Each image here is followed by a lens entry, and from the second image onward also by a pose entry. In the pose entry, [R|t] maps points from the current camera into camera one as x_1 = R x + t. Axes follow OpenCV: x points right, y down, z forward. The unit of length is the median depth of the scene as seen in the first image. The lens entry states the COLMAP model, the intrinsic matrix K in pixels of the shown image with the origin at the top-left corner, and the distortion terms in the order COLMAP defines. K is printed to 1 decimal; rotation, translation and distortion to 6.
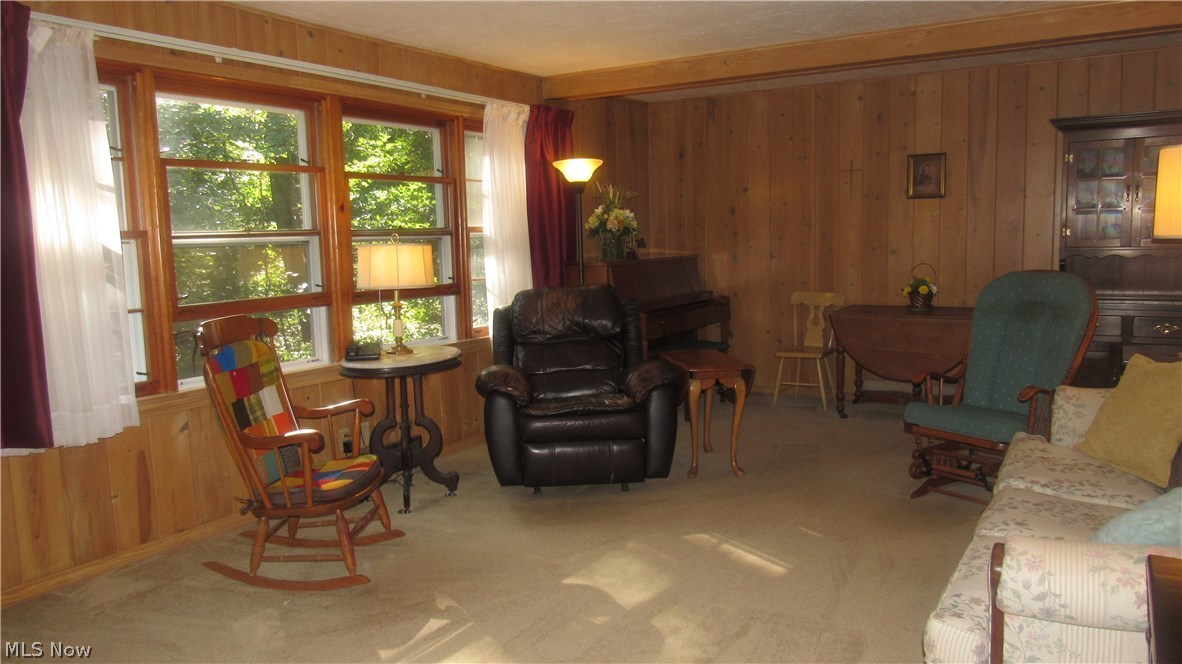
lens RADIAL K [[867.3, 0, 587.9], [0, 867.3, 336.0], [0, 0, 1]] dist [-0.023626, 0.002182]
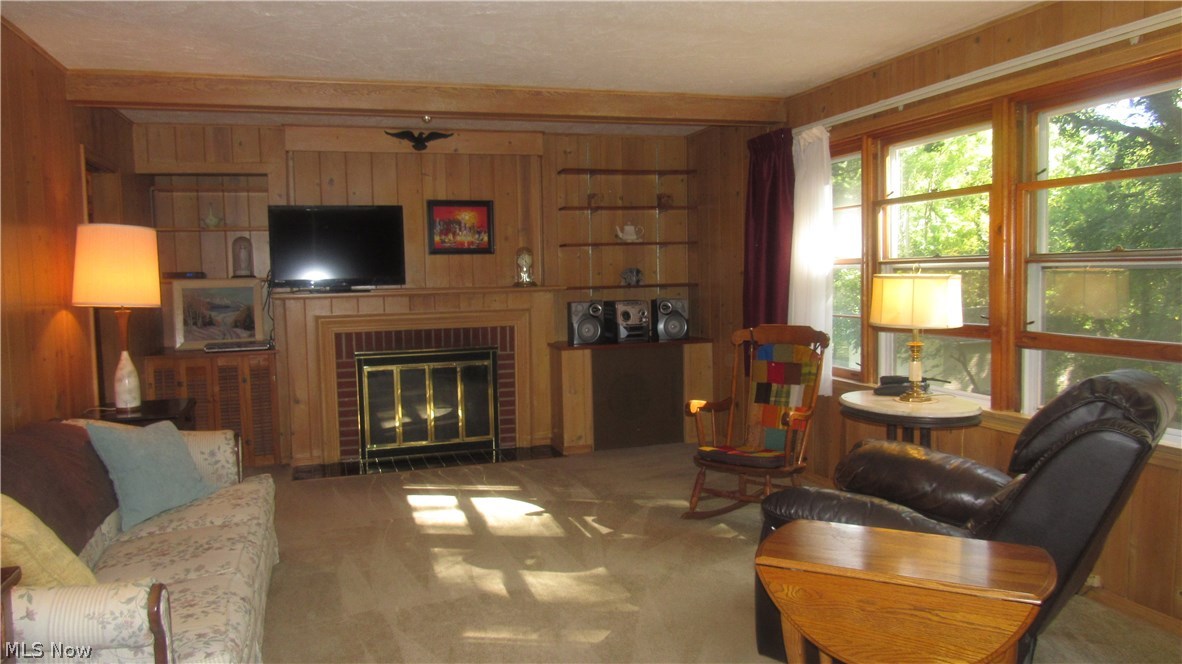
lens RADIAL K [[867.3, 0, 594.2], [0, 867.3, 330.3], [0, 0, 1]] dist [-0.023626, 0.002182]
pose [[-0.655936, 0.092761, -0.749095, 0.773523], [-0.048000, 0.985285, 0.164039, -0.213152], [0.753289, 0.143556, -0.641832, 1.577916]]
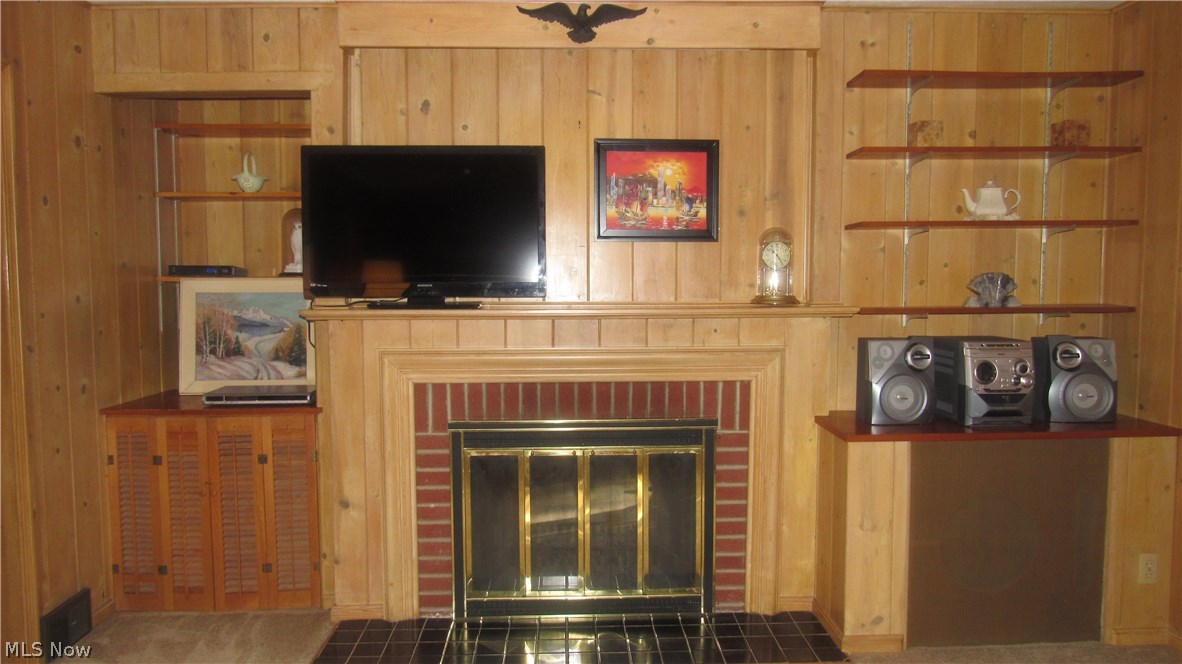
lens RADIAL K [[867.3, 0, 594.6], [0, 867.3, 334.8], [0, 0, 1]] dist [-0.023626, 0.002182]
pose [[-0.833652, 0.069264, -0.547930, 0.308868], [-0.038003, 0.982559, 0.182026, -0.148062], [0.550981, 0.172569, -0.816480, 1.090899]]
